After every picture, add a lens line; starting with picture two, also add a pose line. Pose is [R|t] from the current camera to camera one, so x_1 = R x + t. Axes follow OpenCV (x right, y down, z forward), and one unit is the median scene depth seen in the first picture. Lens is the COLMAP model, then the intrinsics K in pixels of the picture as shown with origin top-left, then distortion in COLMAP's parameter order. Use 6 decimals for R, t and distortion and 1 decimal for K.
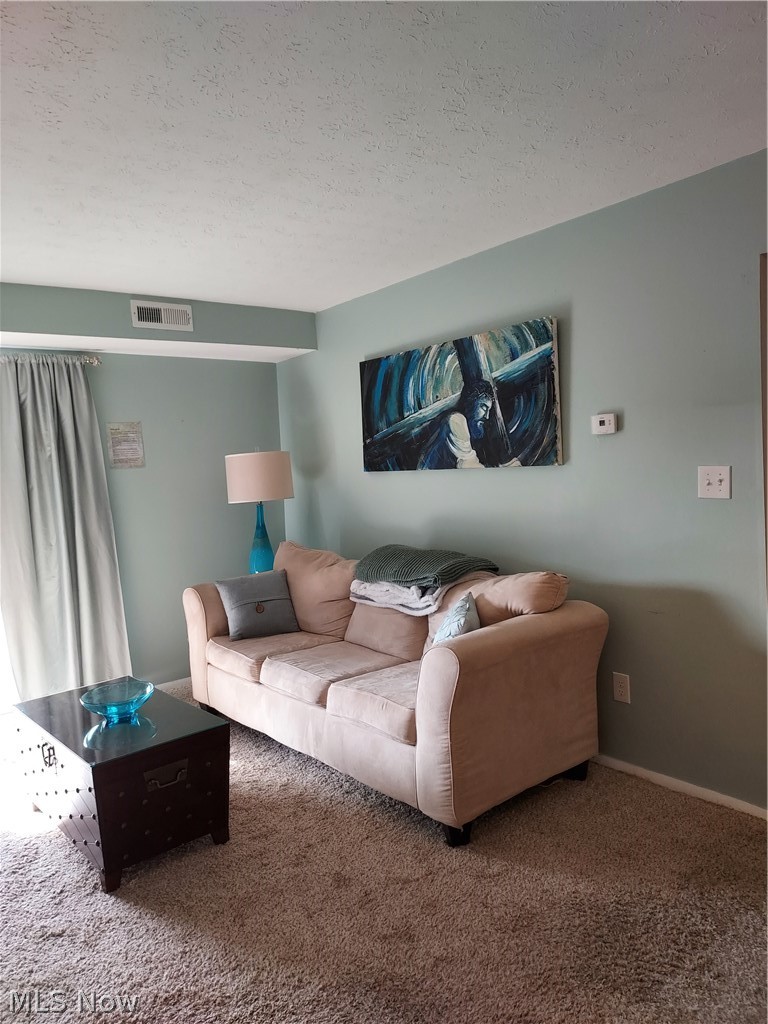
lens RADIAL K [[738.8, 0, 384.0], [0, 738.8, 512.0], [0, 0, 1]] dist [0.093326, -0.124811]
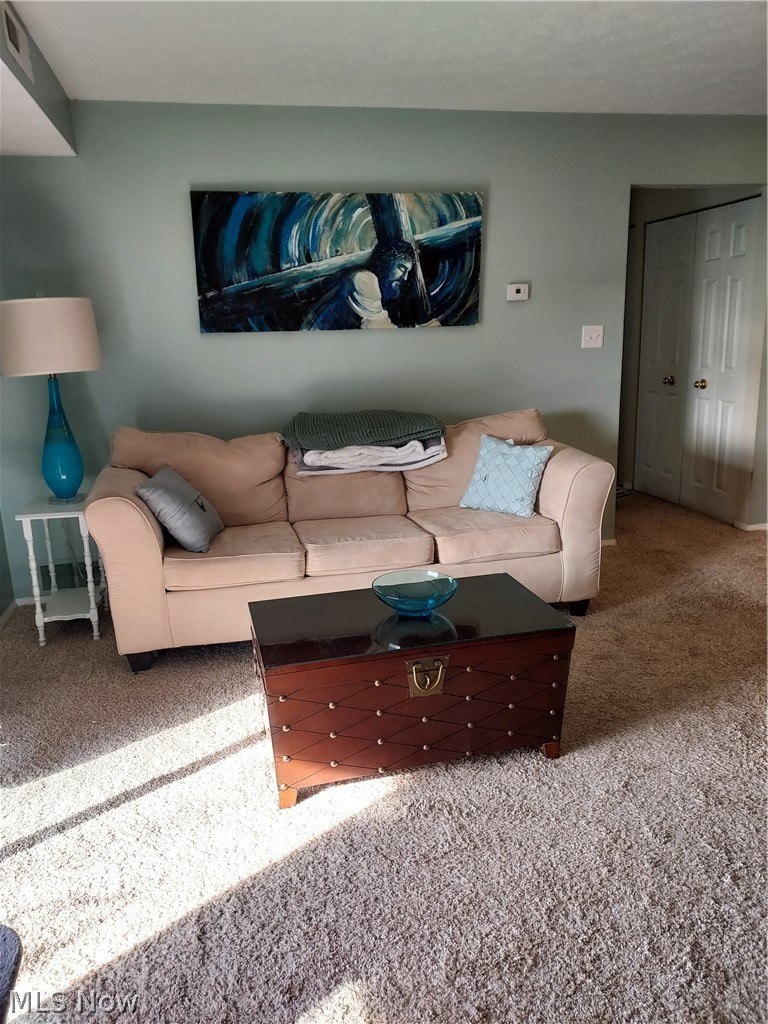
lens RADIAL K [[738.8, 0, 384.0], [0, 738.8, 512.0], [0, 0, 1]] dist [0.093326, -0.124811]
pose [[0.436898, -0.176326, 0.882060, -0.847902], [0.067637, 0.984263, 0.163254, 0.024544], [-0.896965, -0.011665, 0.441948, 0.536818]]
